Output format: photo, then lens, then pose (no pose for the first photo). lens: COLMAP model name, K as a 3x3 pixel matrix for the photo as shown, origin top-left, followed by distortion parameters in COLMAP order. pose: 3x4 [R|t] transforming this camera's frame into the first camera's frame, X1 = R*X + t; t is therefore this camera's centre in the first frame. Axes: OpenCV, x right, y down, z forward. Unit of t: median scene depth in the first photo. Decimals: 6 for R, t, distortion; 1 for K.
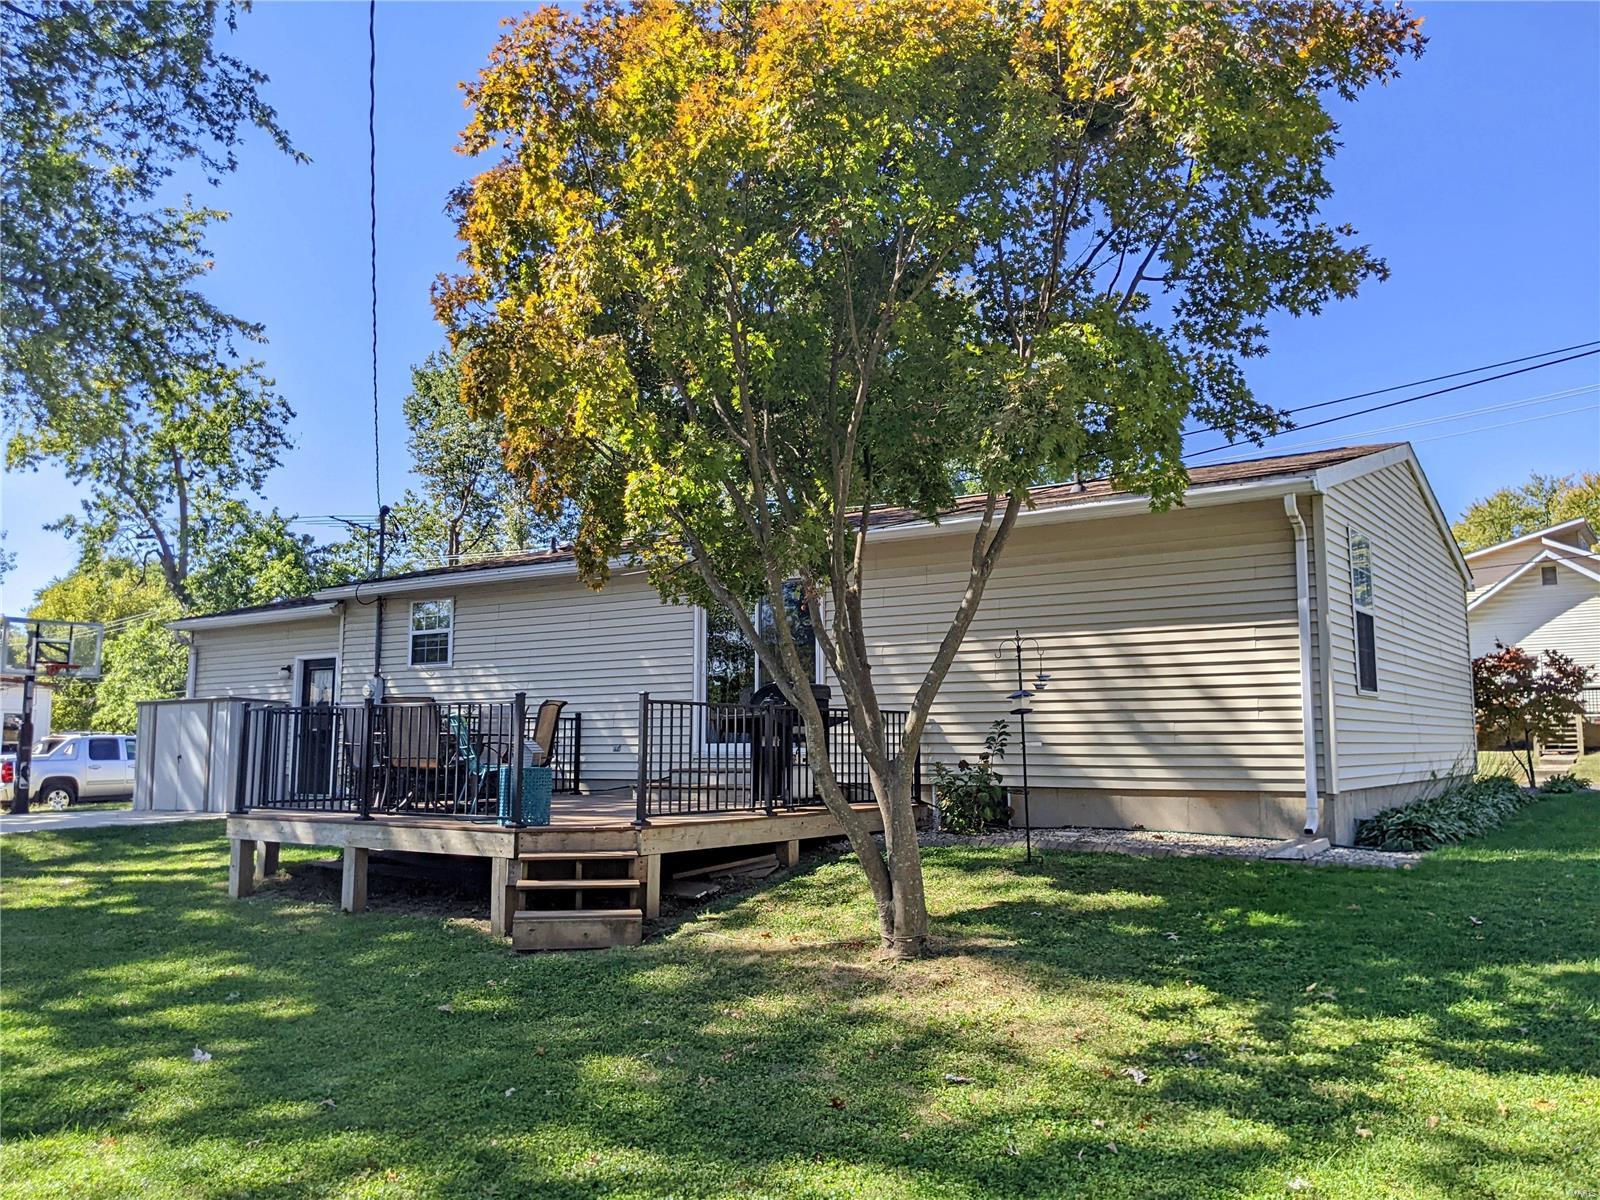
lens RADIAL K [[1259.4, 0, 793.9], [0, 1259.4, 573.5], [0, 0, 1]] dist [0.101782, -0.191182]
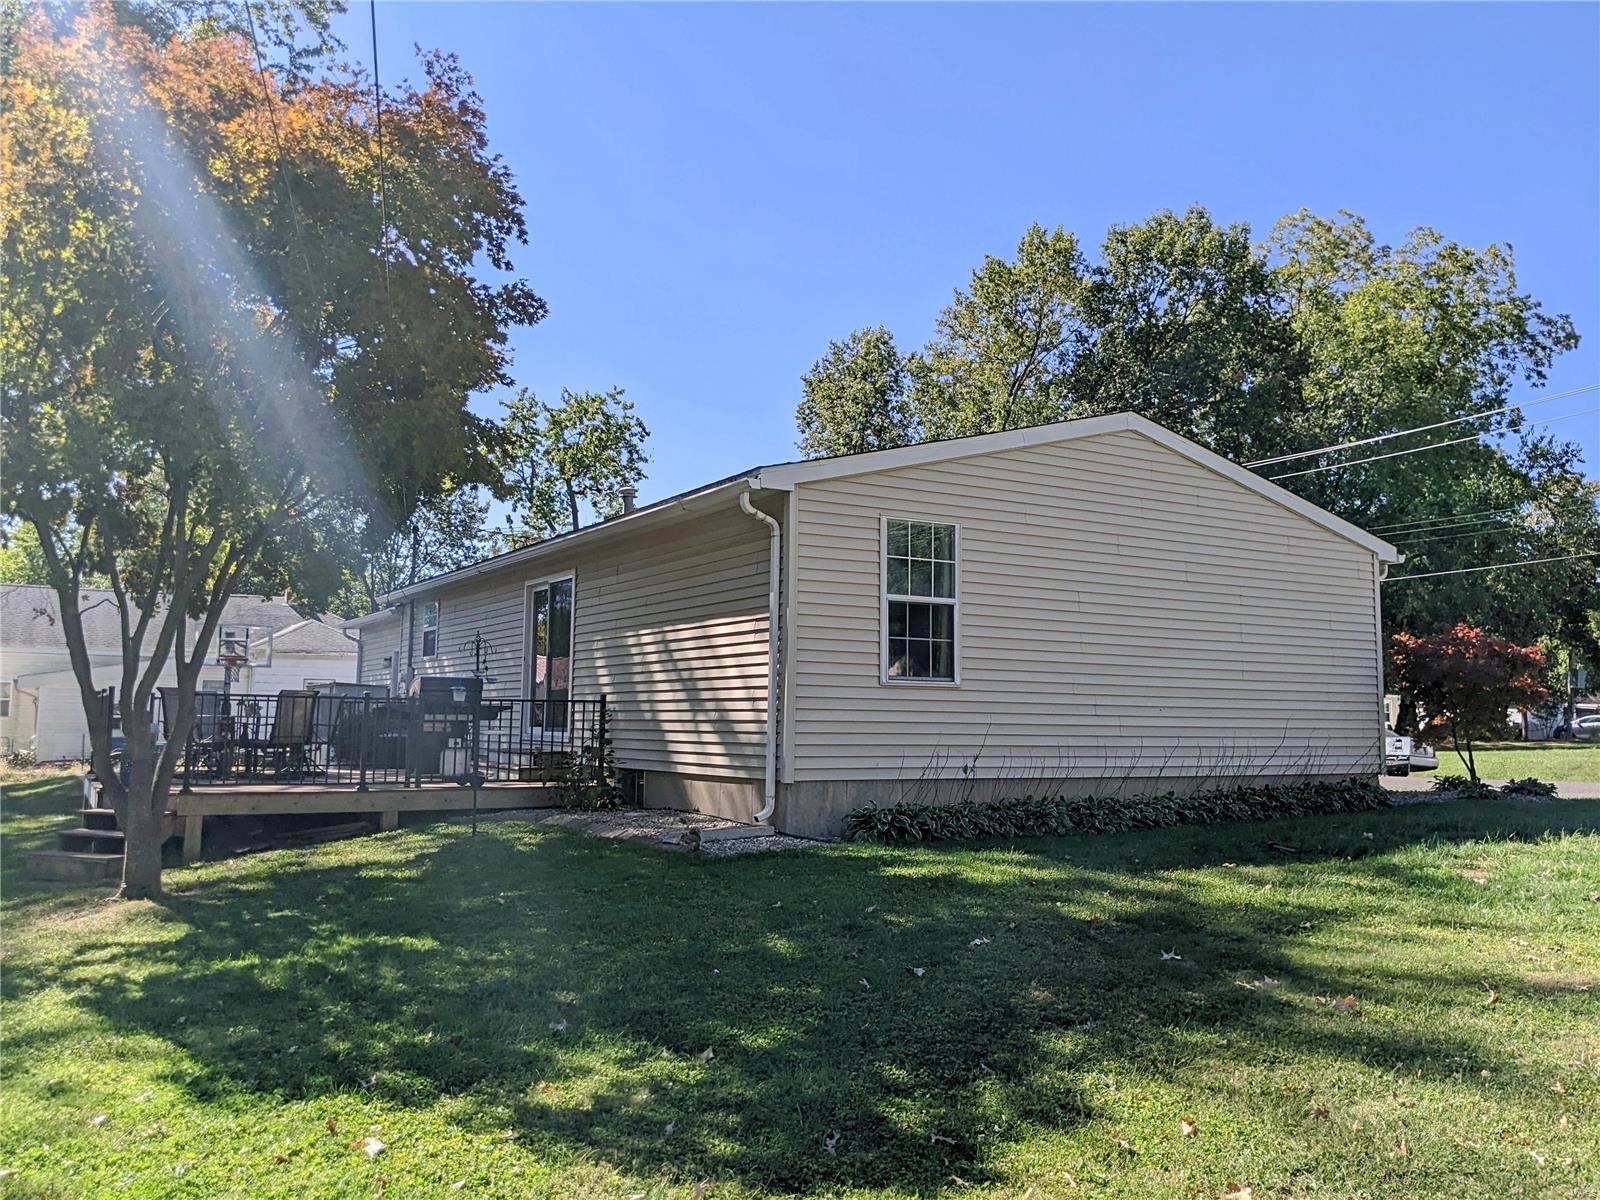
lens RADIAL K [[1259.4, 0, 793.9], [0, 1259.4, 573.5], [0, 0, 1]] dist [0.101782, -0.191182]
pose [[0.912181, -0.030617, -0.408642, 0.341082], [0.036172, 0.999328, 0.005872, -0.000713], [0.408188, -0.020138, 0.912676, 0.033168]]
